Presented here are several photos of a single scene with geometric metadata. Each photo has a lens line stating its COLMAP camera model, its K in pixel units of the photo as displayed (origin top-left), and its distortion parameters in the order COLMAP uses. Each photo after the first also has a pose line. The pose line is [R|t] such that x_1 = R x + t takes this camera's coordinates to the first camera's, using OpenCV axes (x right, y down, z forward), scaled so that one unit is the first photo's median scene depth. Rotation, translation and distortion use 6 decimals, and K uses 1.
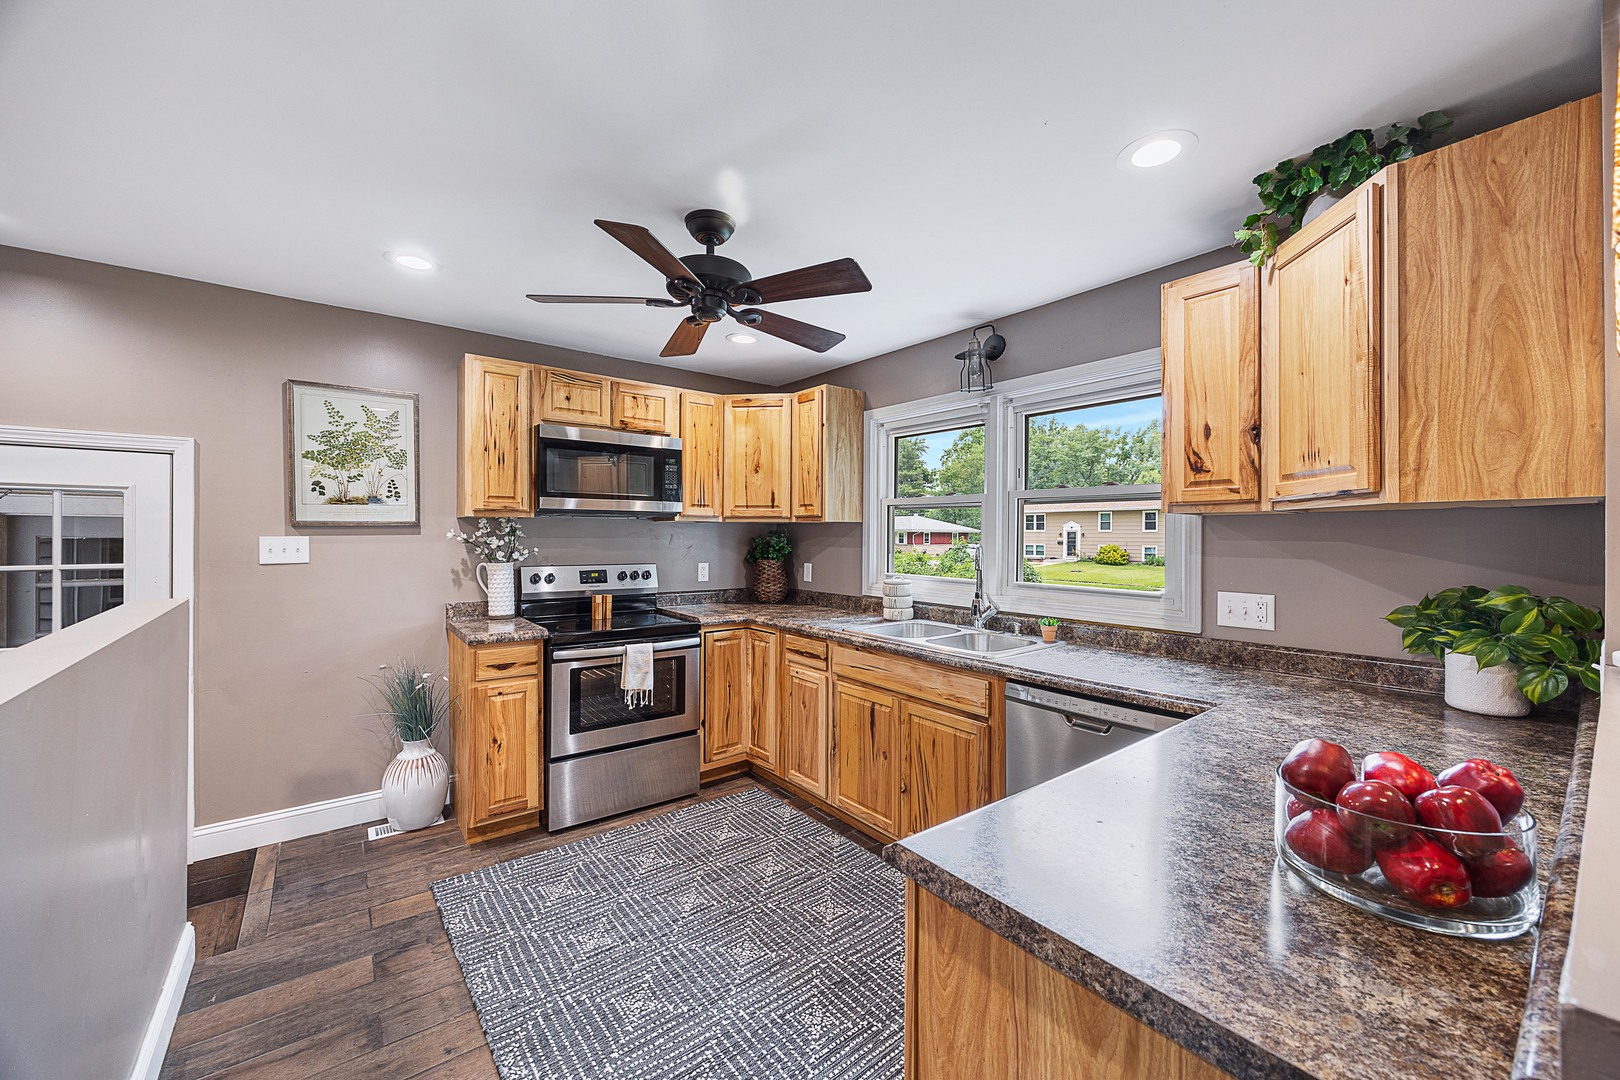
lens RADIAL K [[621.6, 0, 811.8], [0, 621.6, 536.4], [0, 0, 1]] dist [-0.002301, 0.000141]
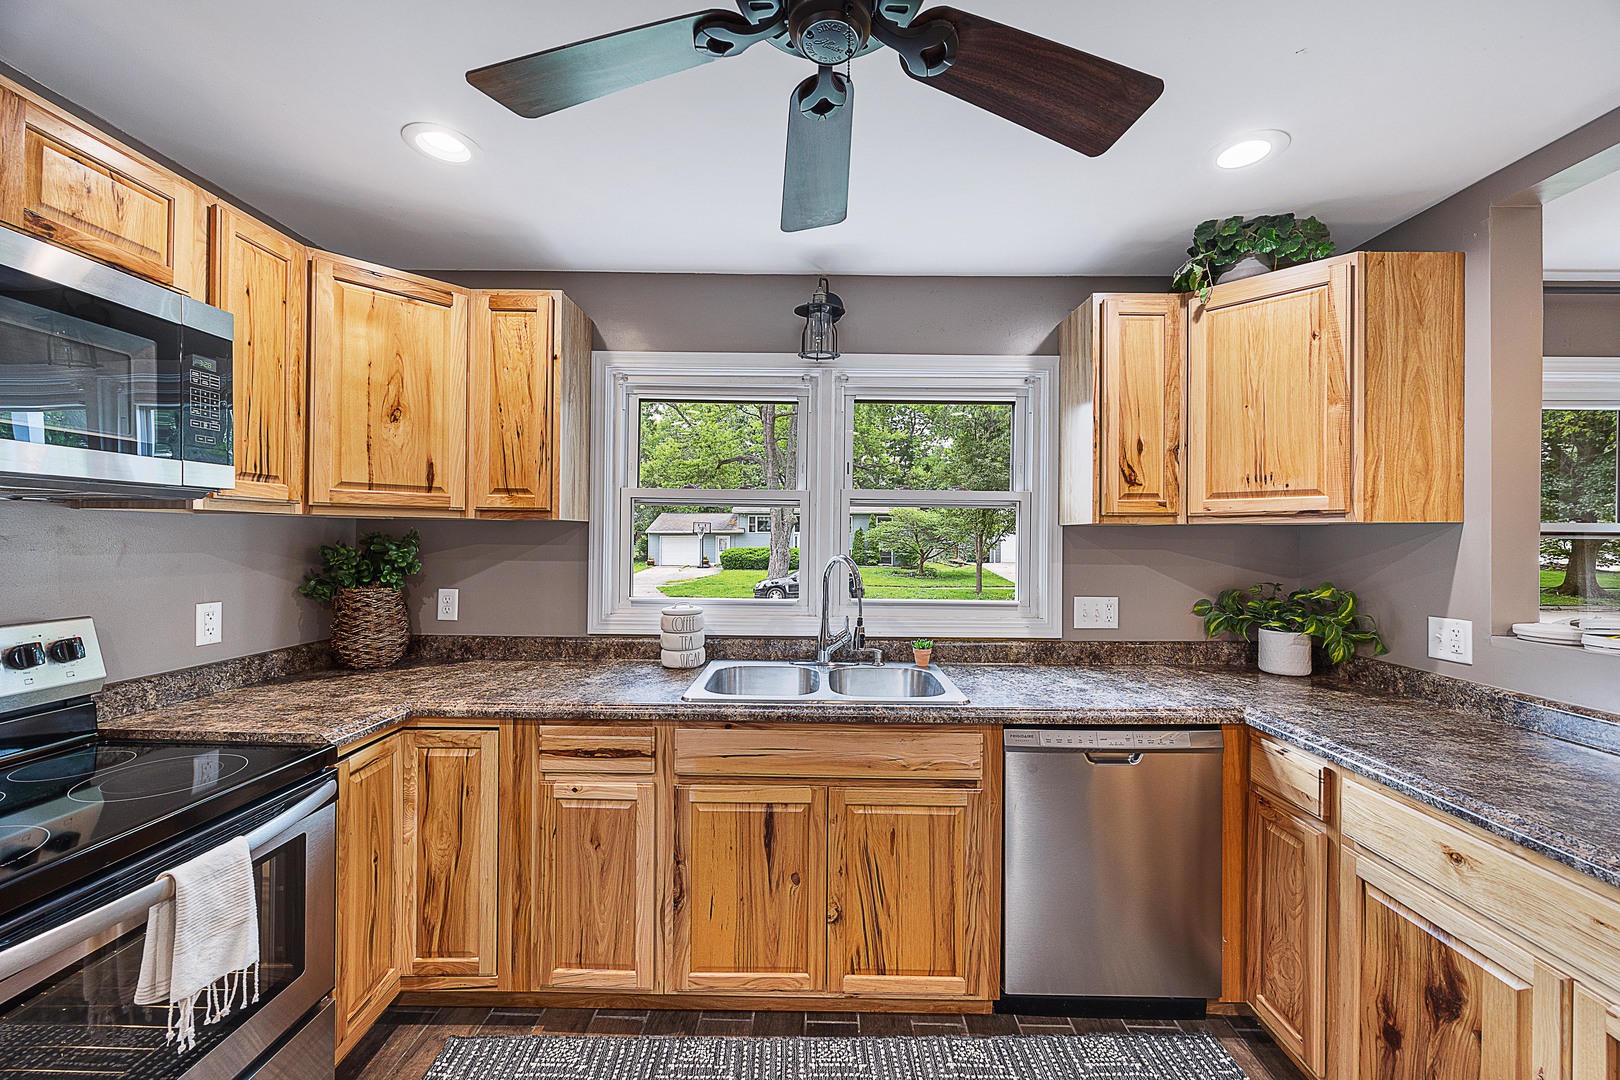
lens RADIAL K [[621.6, 0, 811.8], [0, 621.6, 536.4], [0, 0, 1]] dist [-0.002301, 0.000141]
pose [[0.623131, 0.001149, 0.782116, -0.344999], [-0.003530, 0.999993, 0.001344, -0.011061], [-0.782109, -0.003598, 0.623131, 0.511824]]
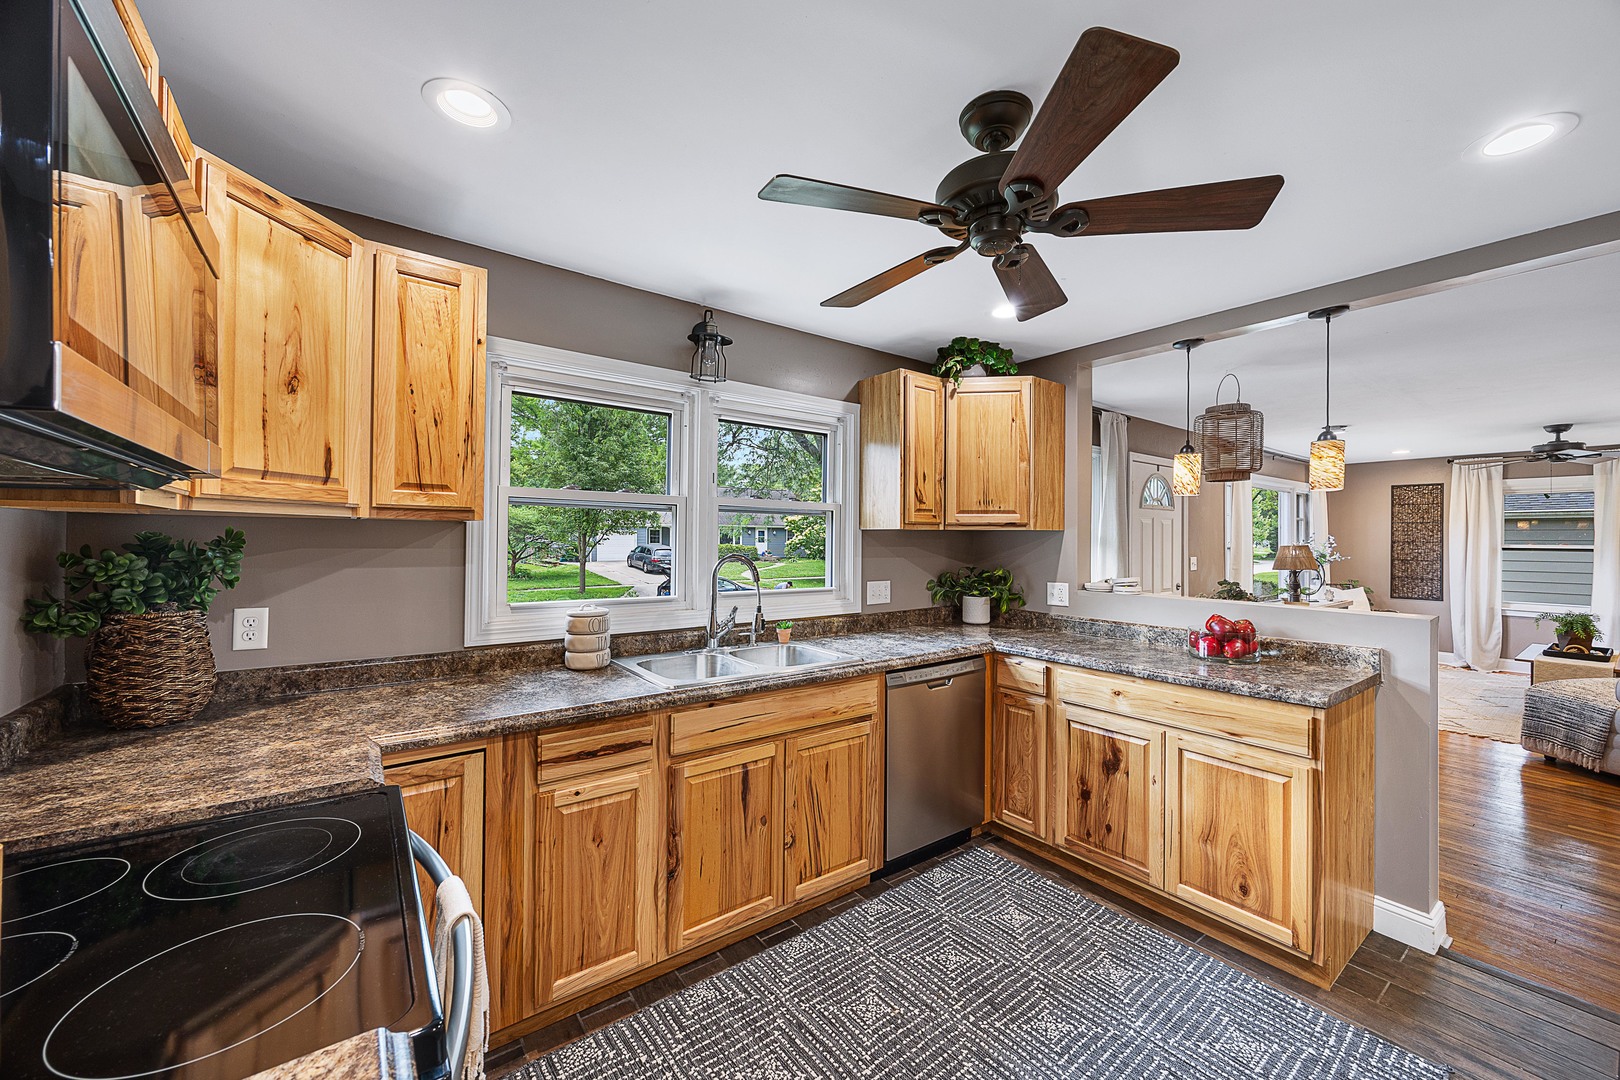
lens RADIAL K [[621.6, 0, 811.8], [0, 621.6, 536.4], [0, 0, 1]] dist [-0.002301, 0.000141]
pose [[0.019593, -0.000767, 0.999808, -0.606259], [-0.005044, 0.999987, 0.000866, -0.013924], [-0.999795, -0.005060, 0.019589, 0.820719]]
